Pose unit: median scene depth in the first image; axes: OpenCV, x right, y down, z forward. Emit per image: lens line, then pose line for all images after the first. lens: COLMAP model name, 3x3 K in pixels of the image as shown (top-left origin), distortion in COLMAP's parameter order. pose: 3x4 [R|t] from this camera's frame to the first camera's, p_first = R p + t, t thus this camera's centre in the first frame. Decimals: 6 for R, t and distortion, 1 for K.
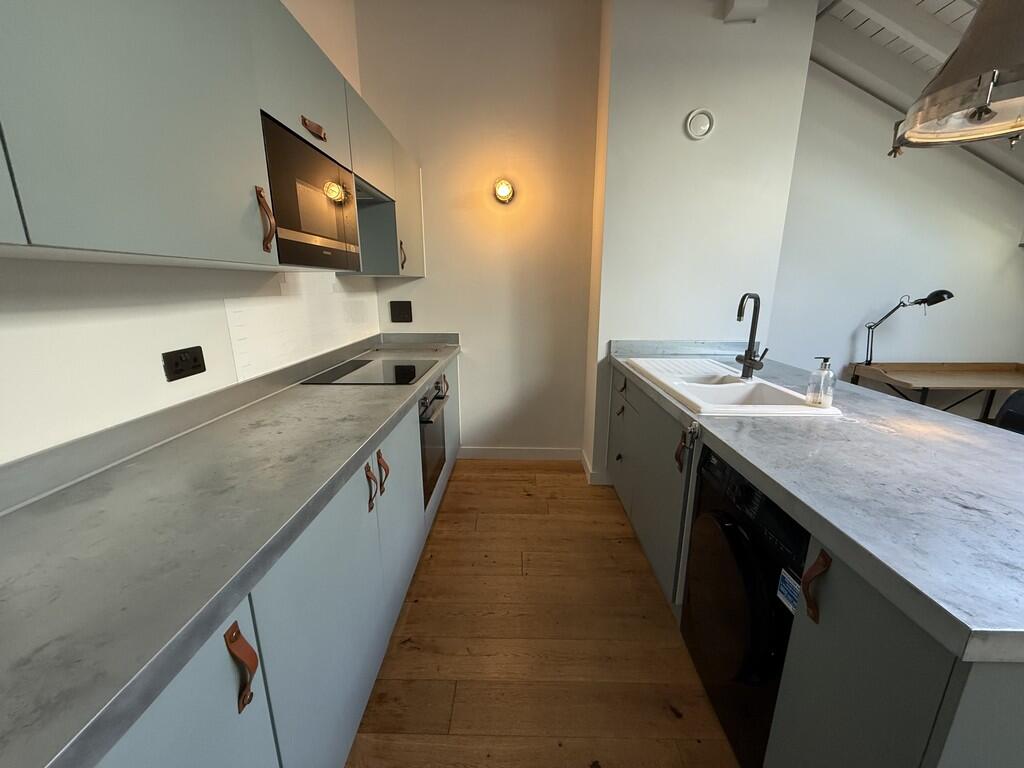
lens RADIAL K [[405.7, 0, 510.6], [0, 405.7, 384.7], [0, 0, 1]] dist [0.001194, -0.000159]
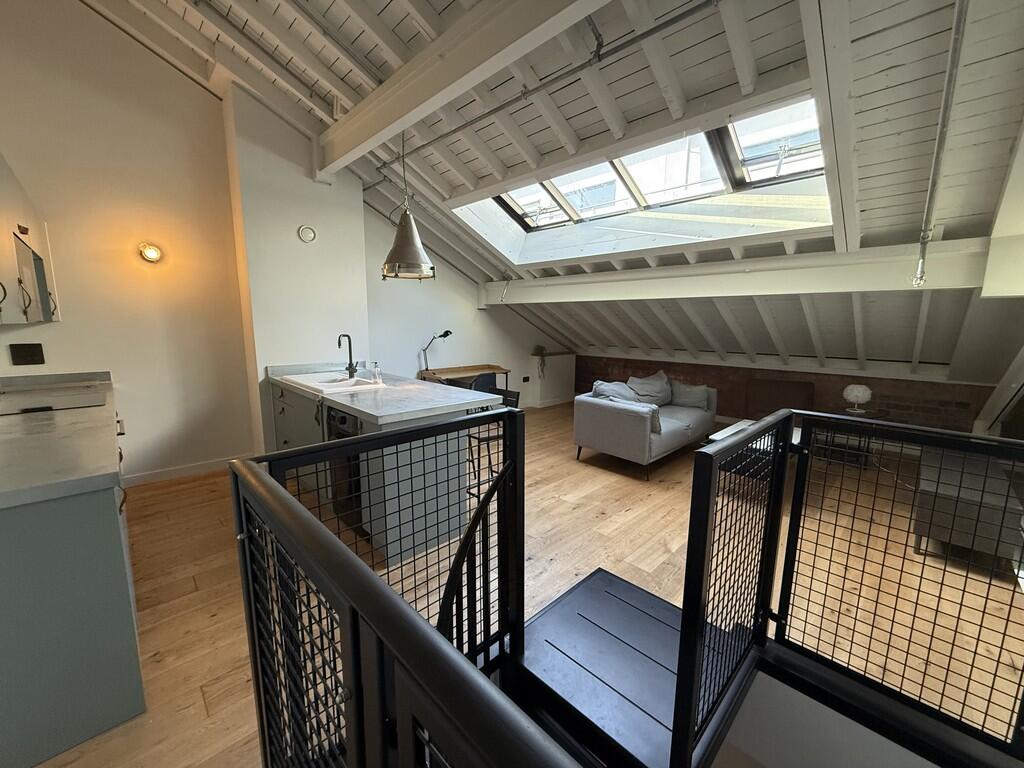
lens RADIAL K [[405.7, 0, 508.5], [0, 405.7, 385.3], [0, 0, 1]] dist [0.001194, -0.000159]
pose [[0.703479, -0.101801, 0.703387, -0.161929], [0.159778, 0.987008, -0.016949, 0.113238], [-0.692523, 0.124309, 0.710605, -0.578517]]
